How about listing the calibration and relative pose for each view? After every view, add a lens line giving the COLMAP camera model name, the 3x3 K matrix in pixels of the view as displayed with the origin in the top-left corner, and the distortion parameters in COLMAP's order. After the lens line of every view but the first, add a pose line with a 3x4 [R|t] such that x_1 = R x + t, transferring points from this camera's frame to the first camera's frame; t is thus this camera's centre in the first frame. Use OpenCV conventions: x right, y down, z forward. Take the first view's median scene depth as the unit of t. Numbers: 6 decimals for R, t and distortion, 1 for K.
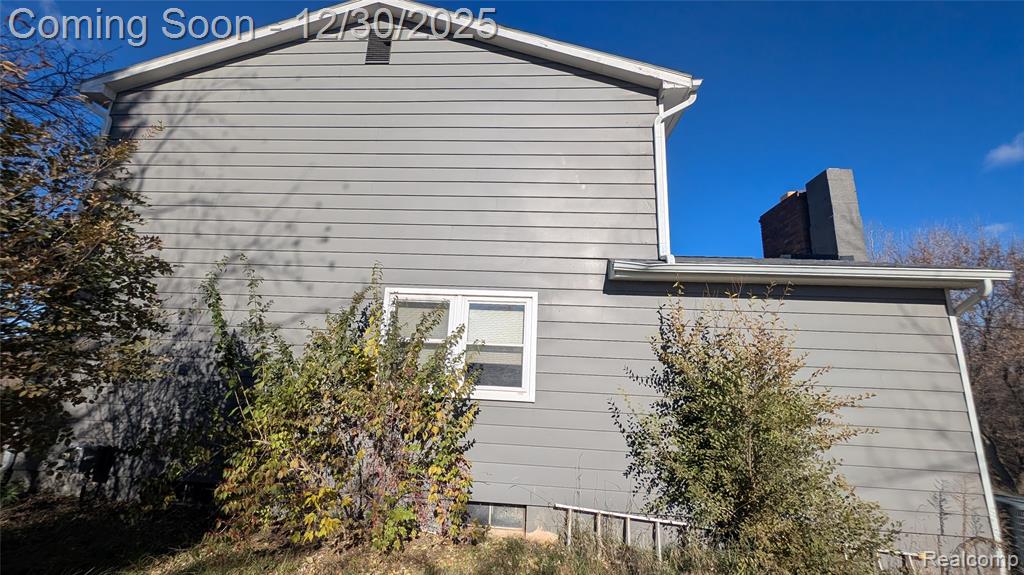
lens RADIAL K [[383.4, 0, 509.2], [0, 383.4, 289.3], [0, 0, 1]] dist [0.009784, -0.003153]
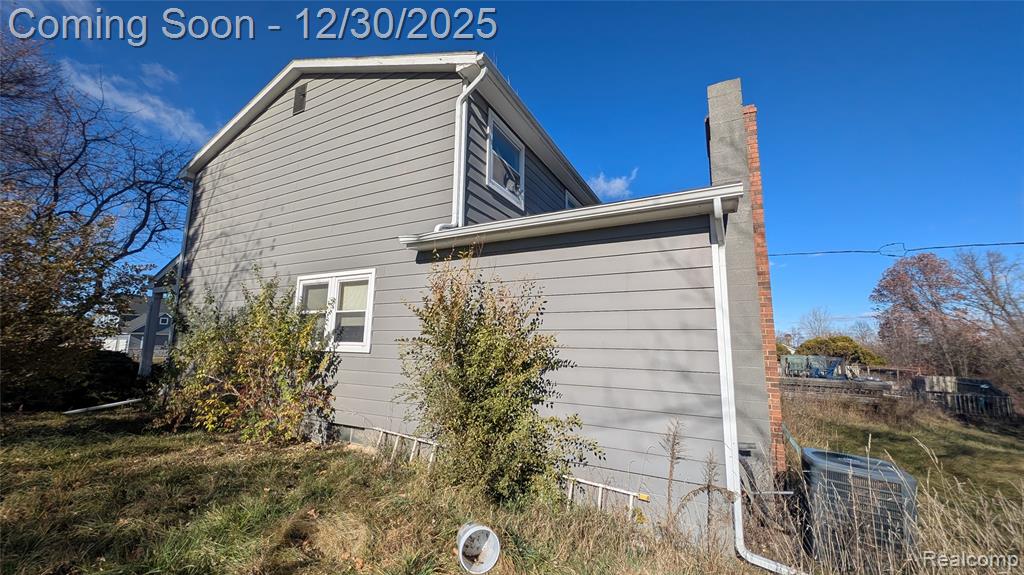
lens RADIAL K [[383.4, 0, 509.2], [0, 383.4, 289.3], [0, 0, 1]] dist [0.009784, -0.003153]
pose [[0.909870, -0.086819, -0.405708, 1.031516], [0.107789, 0.993748, 0.029081, 0.091010], [0.400647, -0.070191, 0.913540, 0.012385]]
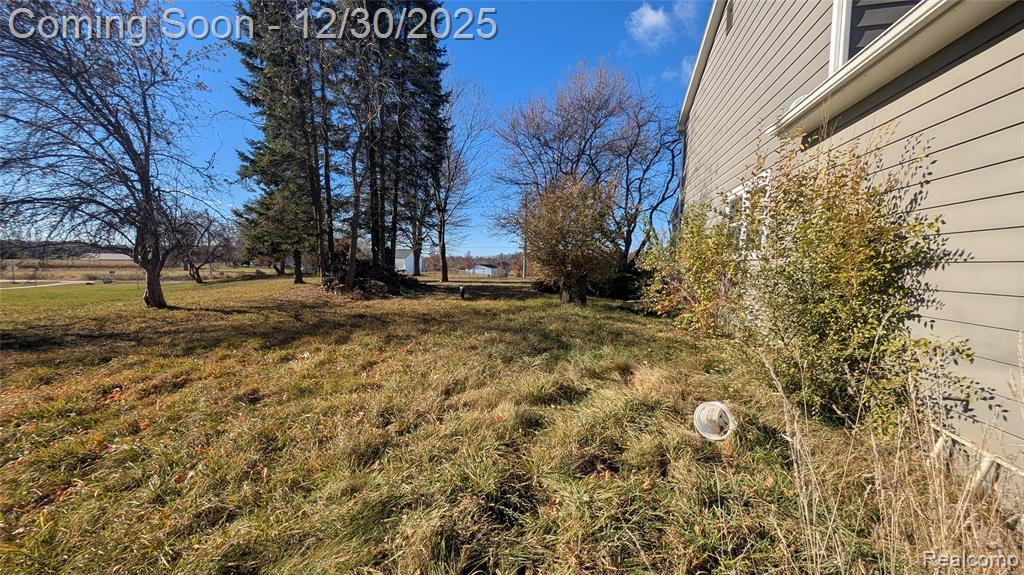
lens RADIAL K [[383.4, 0, 509.2], [0, 383.4, 289.3], [0, 0, 1]] dist [0.009784, -0.003153]
pose [[-0.171929, 0.016631, -0.984969, 1.438853], [0.175641, 0.984354, -0.014038, 0.251118], [0.969325, -0.175414, -0.172160, 0.360440]]
